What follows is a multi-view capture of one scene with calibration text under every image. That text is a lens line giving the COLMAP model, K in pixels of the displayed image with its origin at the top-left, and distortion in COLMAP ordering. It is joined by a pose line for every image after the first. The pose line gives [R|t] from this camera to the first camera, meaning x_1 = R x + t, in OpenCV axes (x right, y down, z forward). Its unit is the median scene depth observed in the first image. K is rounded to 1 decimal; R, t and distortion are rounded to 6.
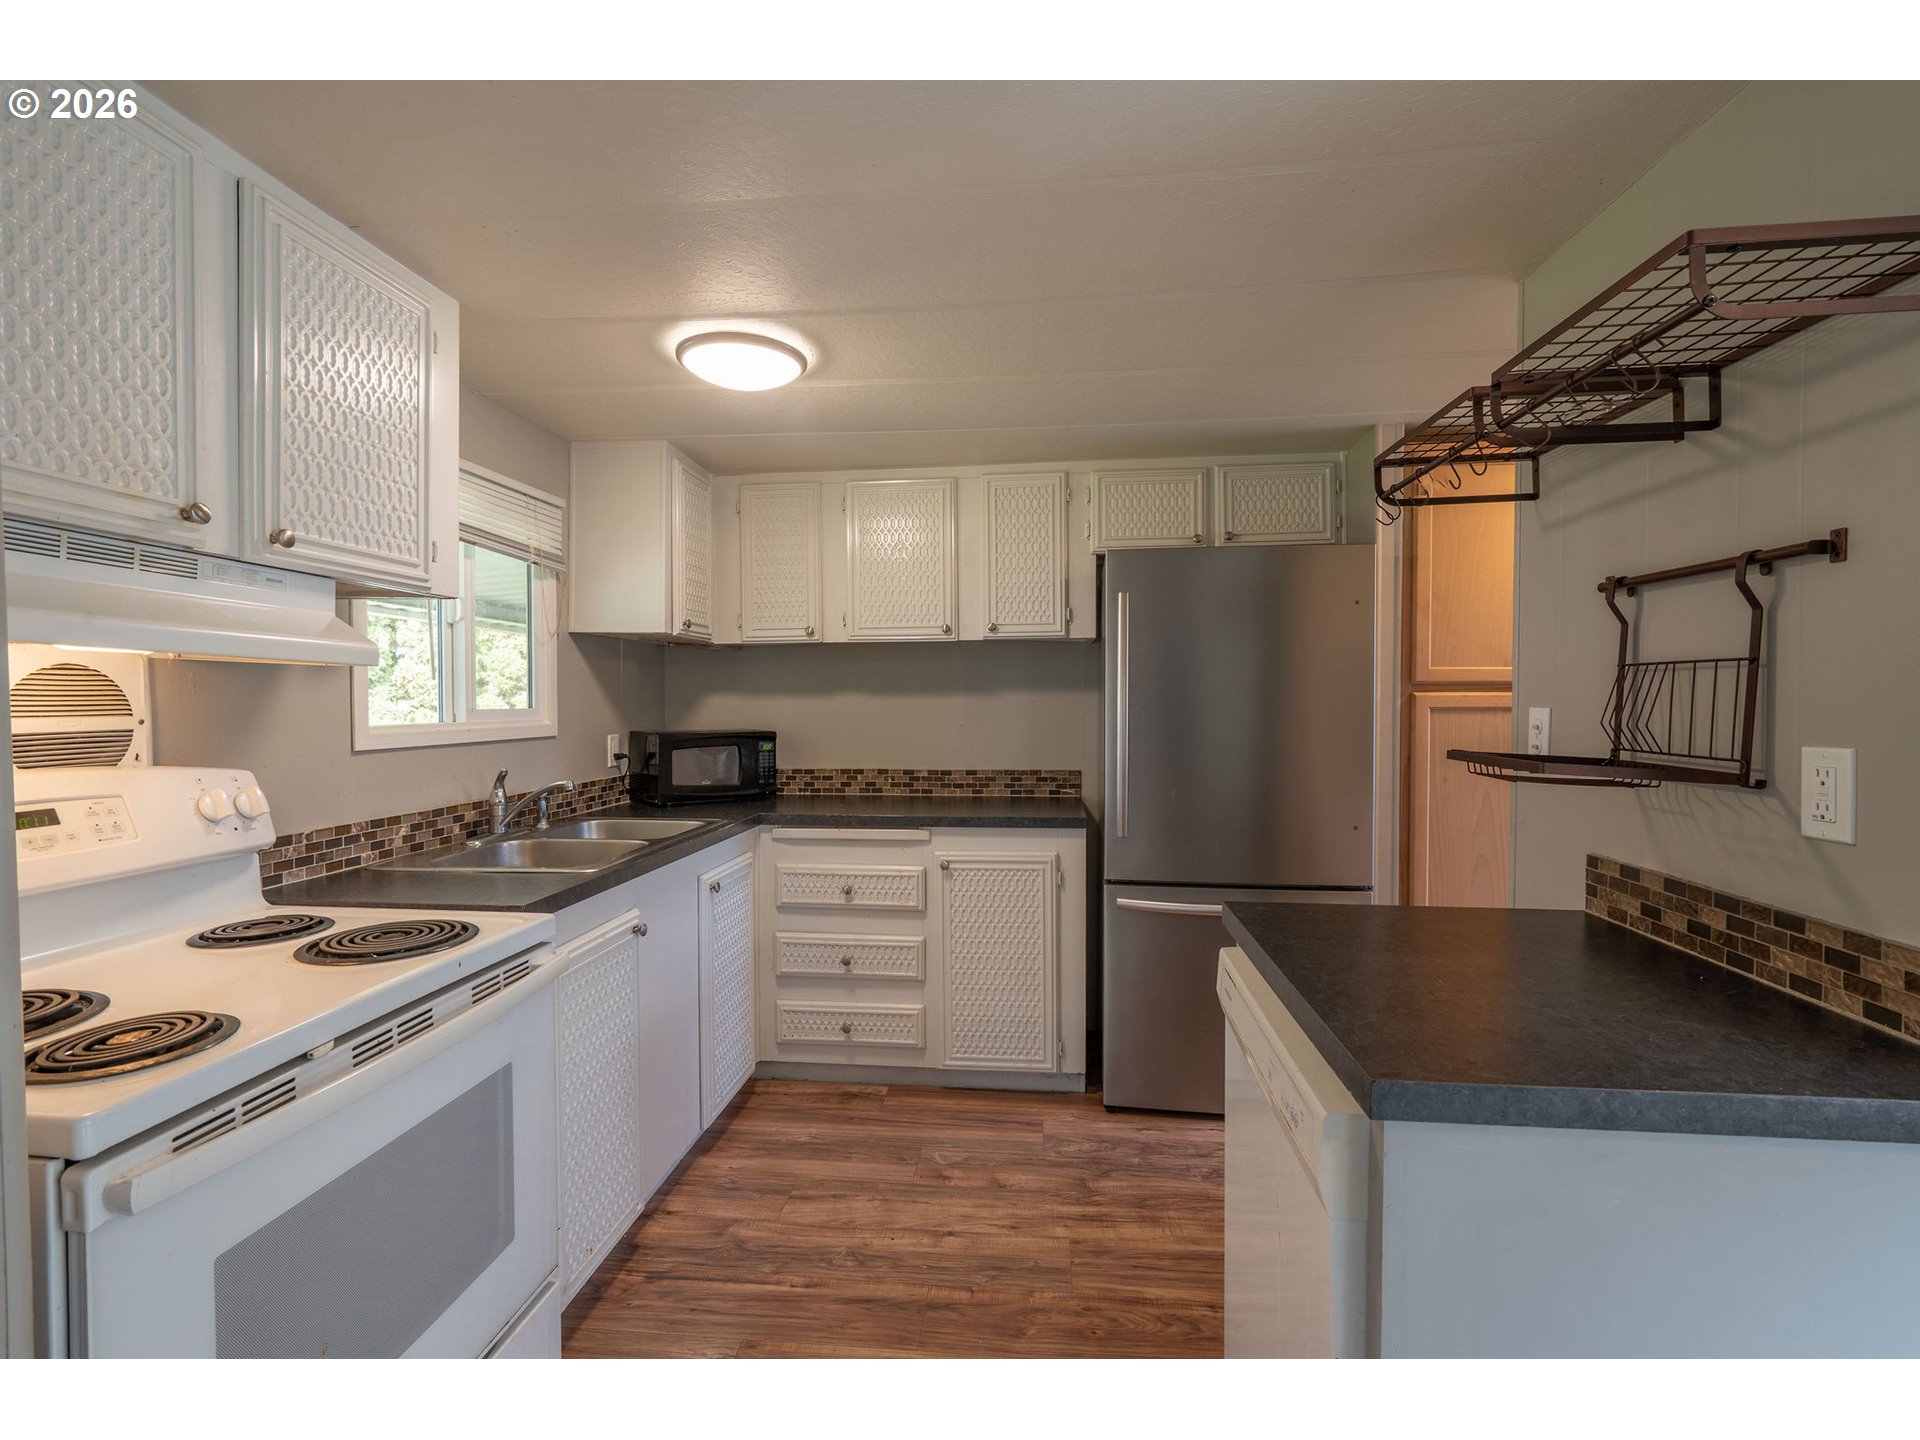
lens RADIAL K [[864.6, 0, 960.6], [0, 864.6, 721.1], [0, 0, 1]] dist [-0.008218, 0.001004]
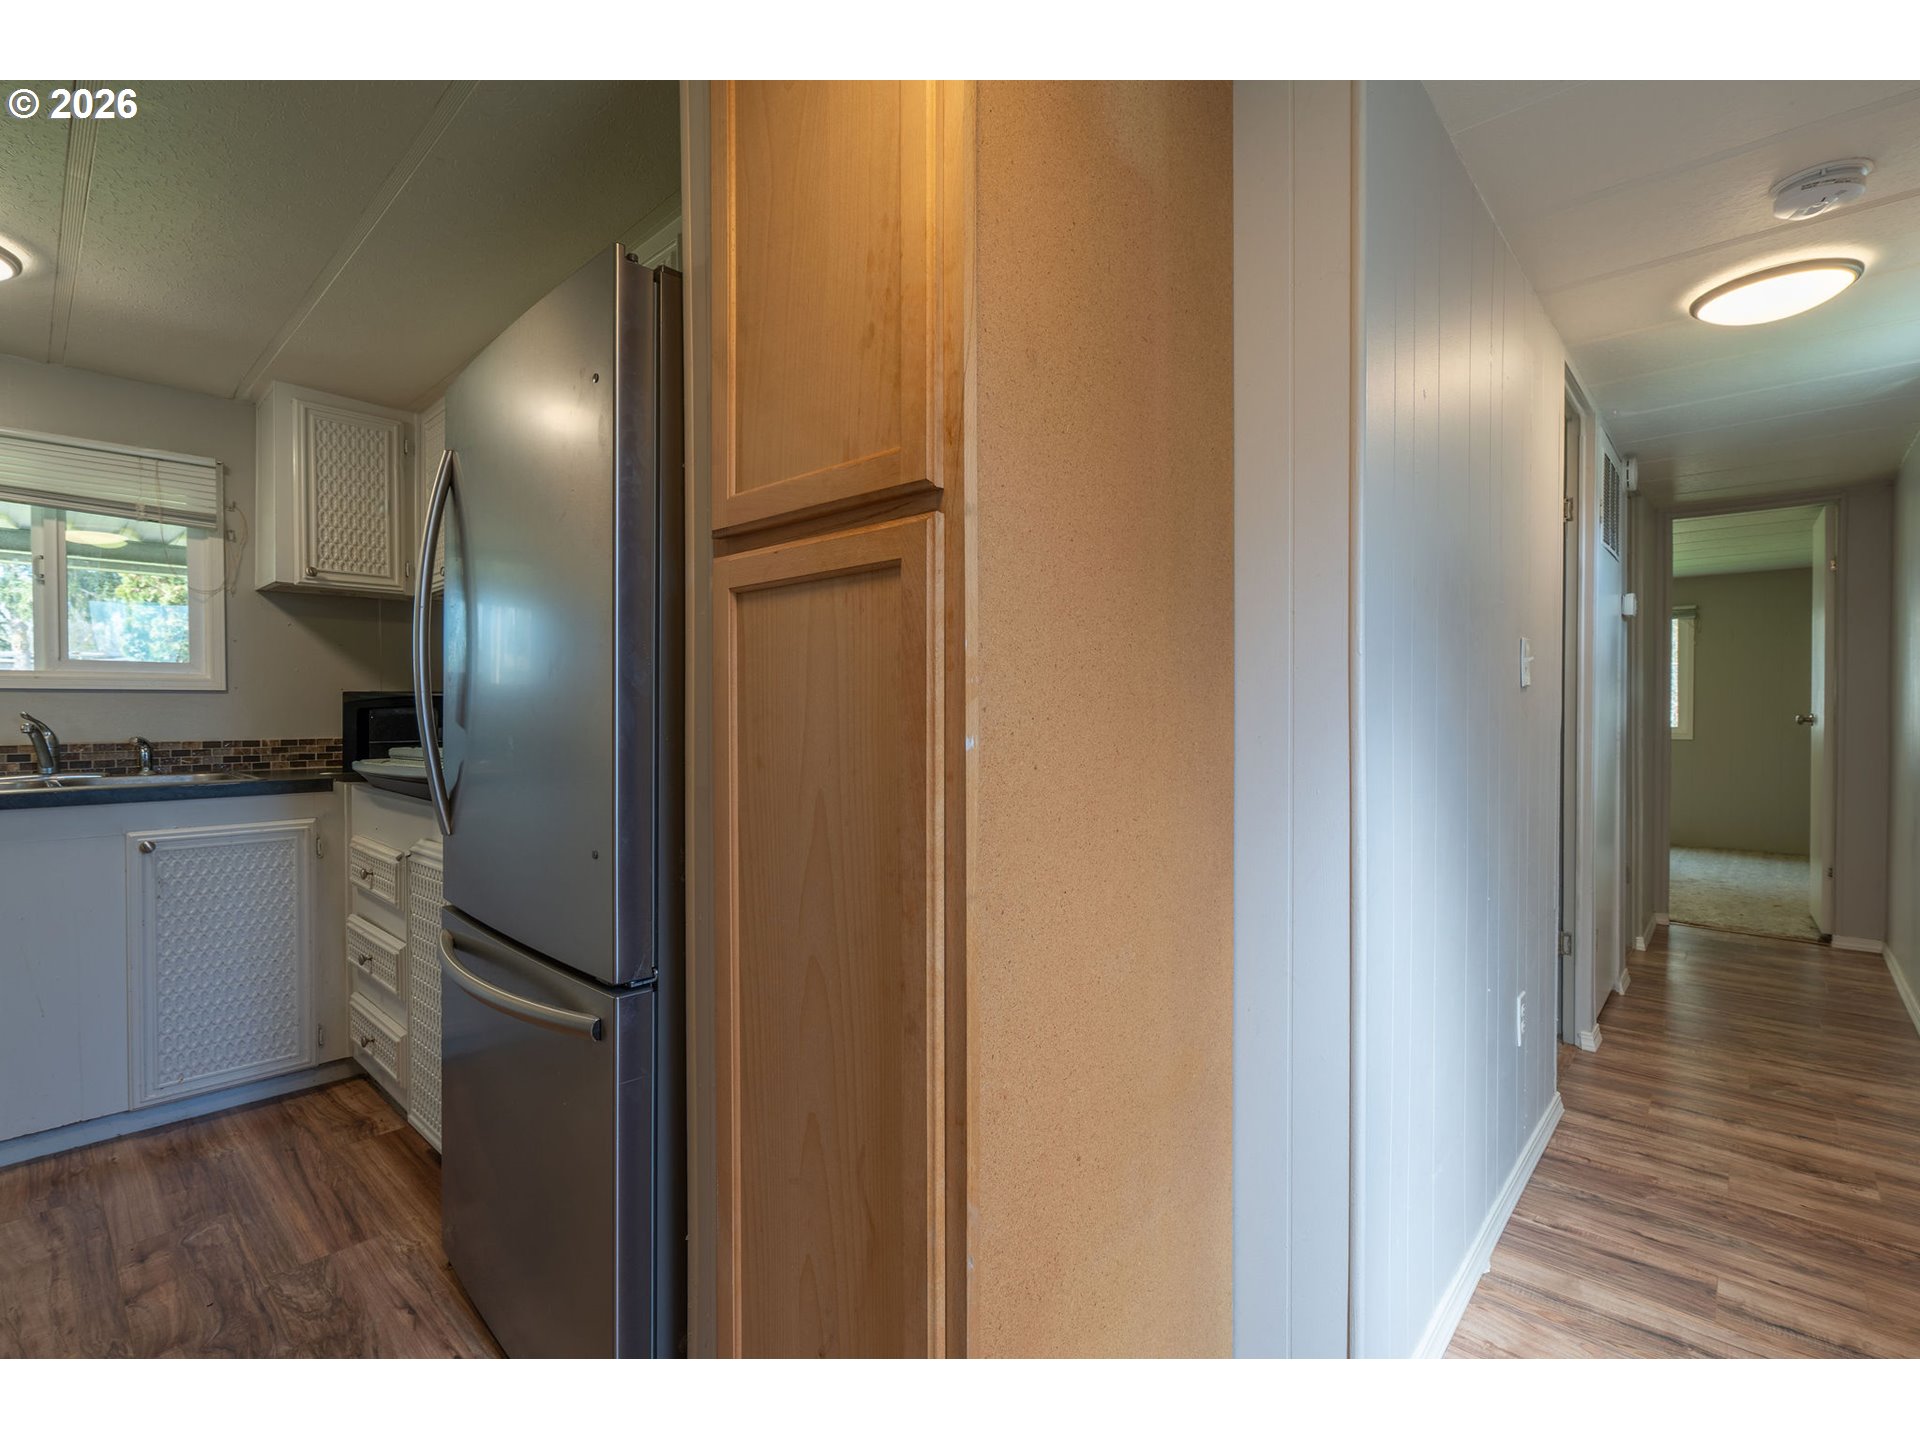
lens RADIAL K [[864.6, 0, 954.2], [0, 864.6, 724.1], [0, 0, 1]] dist [-0.008218, 0.001004]
pose [[0.798027, 0.009234, -0.602551, 1.048158], [-0.009869, 0.999949, 0.002253, 0.057006], [0.602541, 0.004149, 0.798077, 0.874447]]
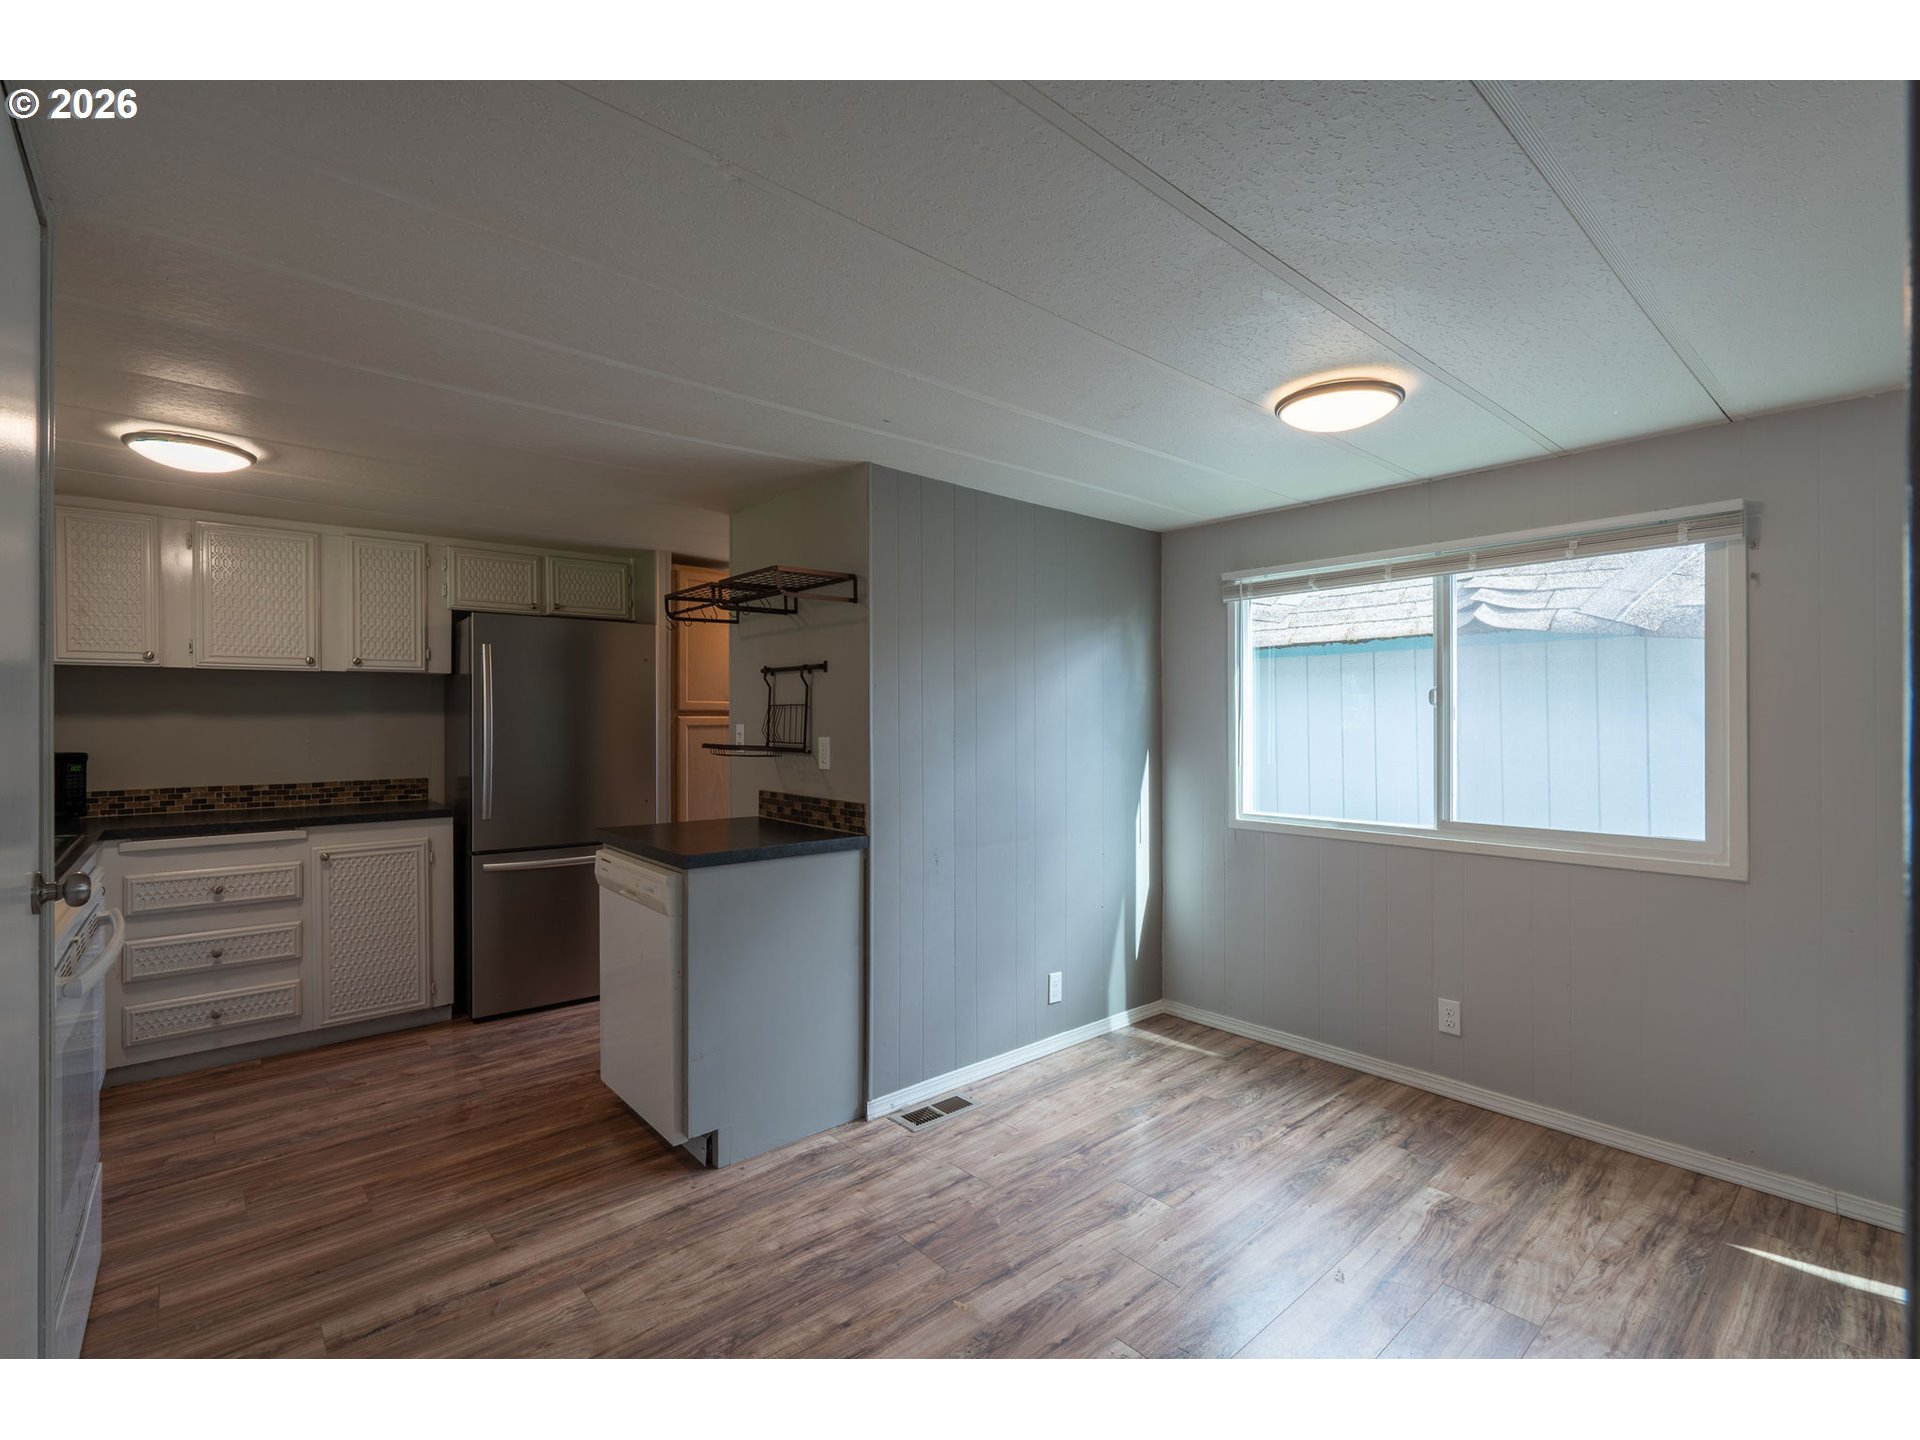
lens RADIAL K [[864.6, 0, 955.3], [0, 864.6, 720.0], [0, 0, 1]] dist [-0.008218, 0.001004]
pose [[0.686014, 0.000364, 0.727589, -0.368214], [0.018886, 0.999654, -0.018307, 0.016467], [-0.727344, 0.026300, 0.685769, -0.607489]]
